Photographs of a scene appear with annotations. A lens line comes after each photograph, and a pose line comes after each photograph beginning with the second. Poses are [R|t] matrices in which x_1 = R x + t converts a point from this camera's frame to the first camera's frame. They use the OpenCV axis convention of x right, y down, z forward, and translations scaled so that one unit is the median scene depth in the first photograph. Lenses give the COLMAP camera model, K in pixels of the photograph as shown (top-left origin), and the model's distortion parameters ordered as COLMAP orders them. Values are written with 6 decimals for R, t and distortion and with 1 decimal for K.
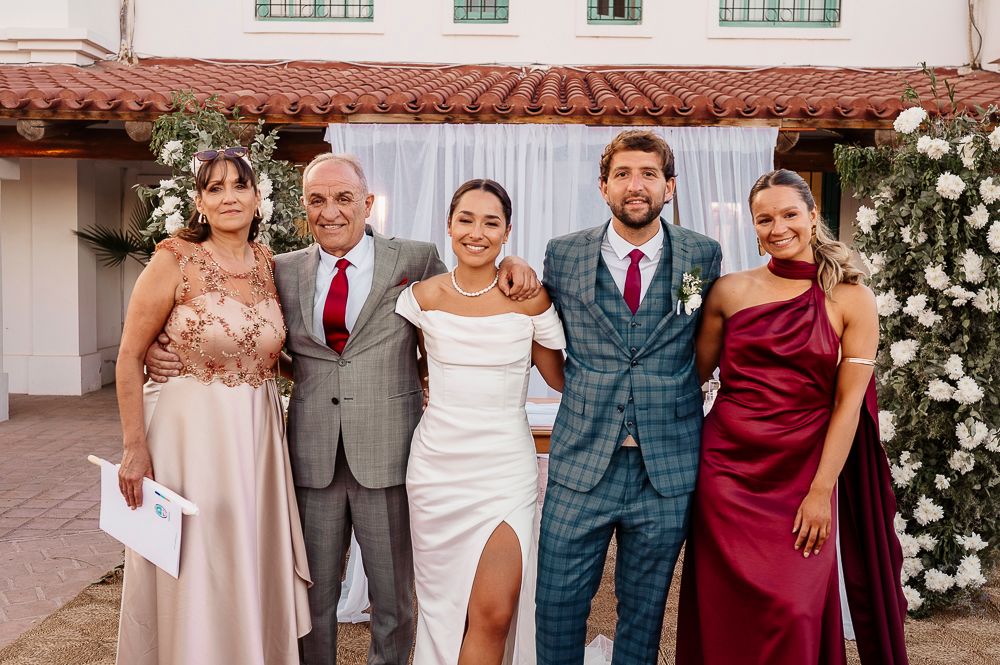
lens RADIAL K [[1069.8, 0, 500.0], [0, 1069.8, 332.5], [0, 0, 1]] dist [-0.006010, 0.001344]
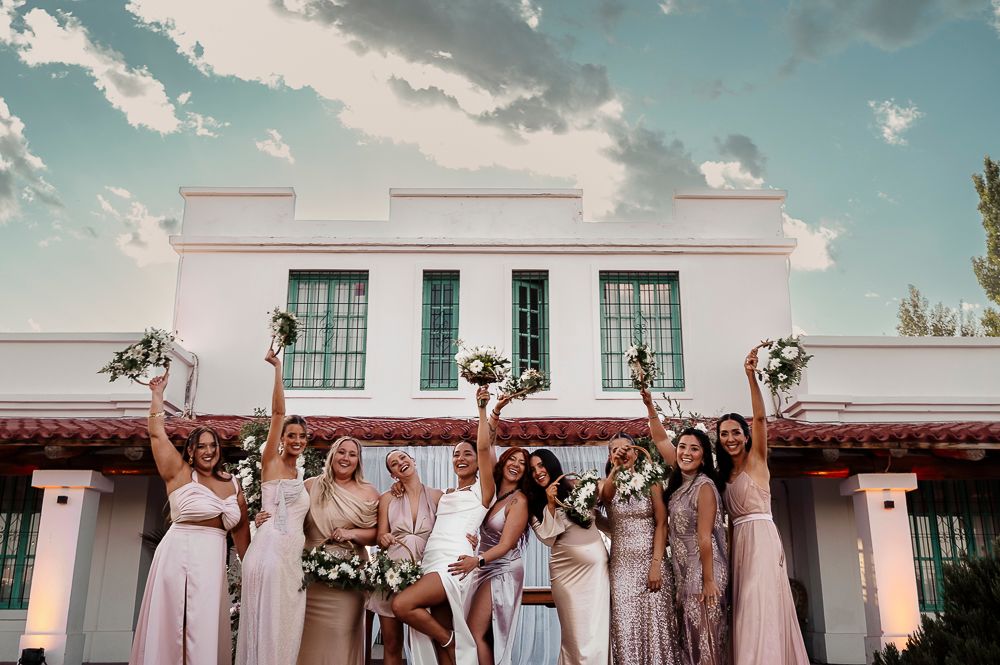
lens RADIAL K [[1069.8, 0, 500.0], [0, 1069.8, 332.5], [0, 0, 1]] dist [-0.006010, 0.001344]
pose [[0.999899, -0.003178, 0.013834, 0.056558], [0.007897, 0.934397, -0.356145, 0.192035], [-0.011795, 0.356218, 0.934328, -0.474729]]
